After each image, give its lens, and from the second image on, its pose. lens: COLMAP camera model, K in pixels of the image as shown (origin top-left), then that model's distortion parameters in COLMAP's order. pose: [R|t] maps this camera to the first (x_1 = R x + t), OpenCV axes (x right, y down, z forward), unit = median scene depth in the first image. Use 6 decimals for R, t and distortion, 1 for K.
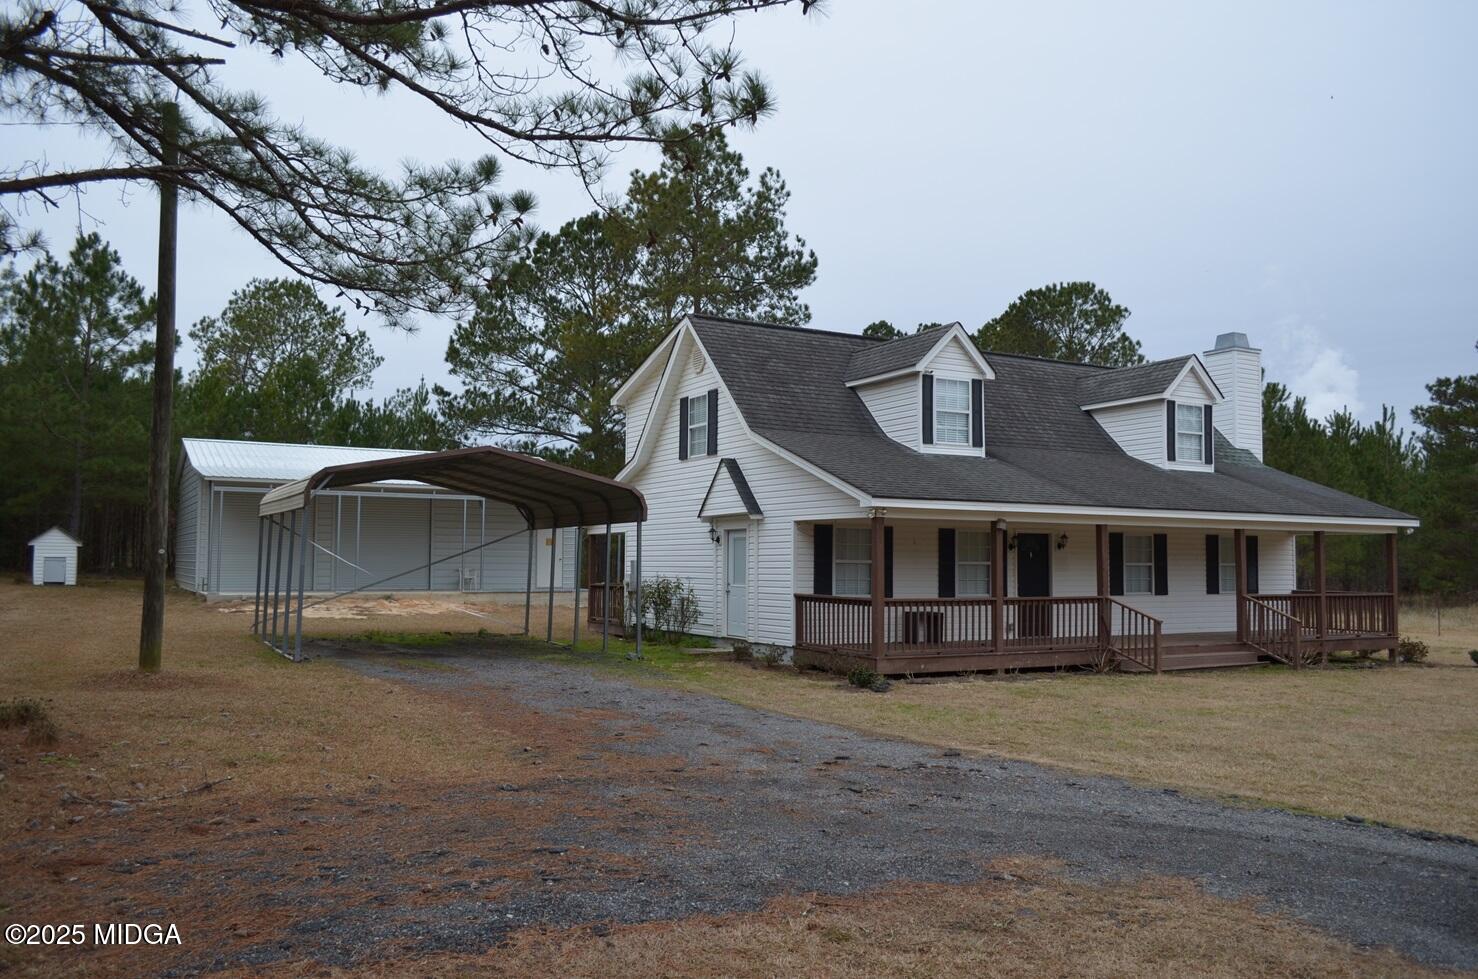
lens RADIAL K [[1154.2, 0, 739.0], [0, 1154.2, 489.5], [0, 0, 1]] dist [-0.001673, -0.005354]
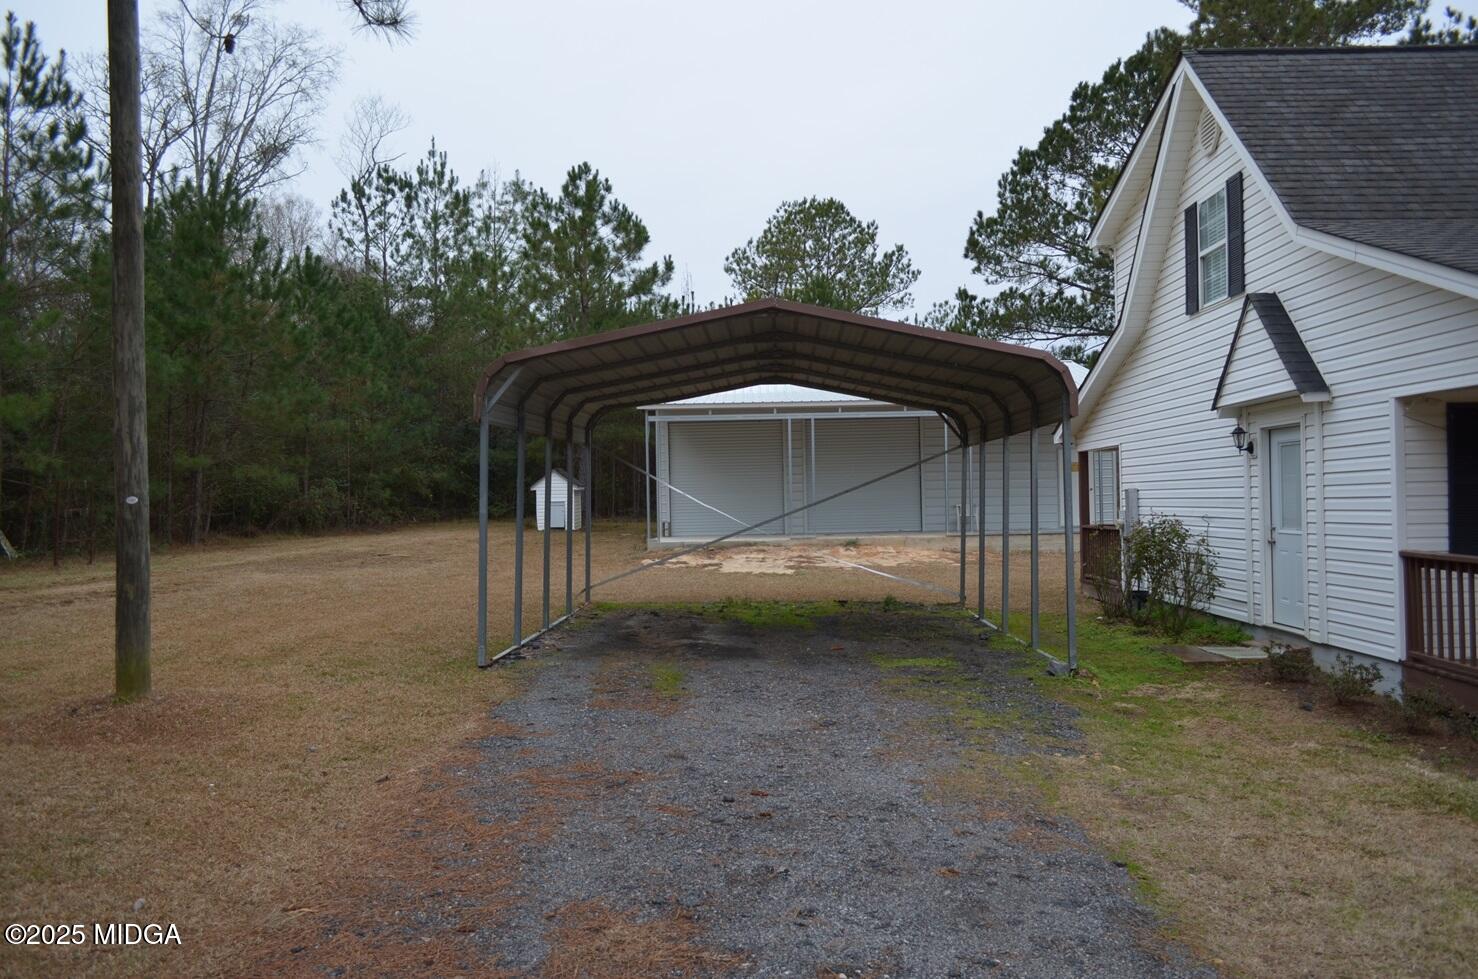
lens RADIAL K [[1154.2, 0, 739.0], [0, 1154.2, 489.5], [0, 0, 1]] dist [-0.001673, -0.005354]
pose [[0.865729, -0.027757, -0.499742, 0.042286], [0.057273, 0.997396, 0.043819, 0.024293], [0.497225, -0.066558, 0.865065, 0.386890]]
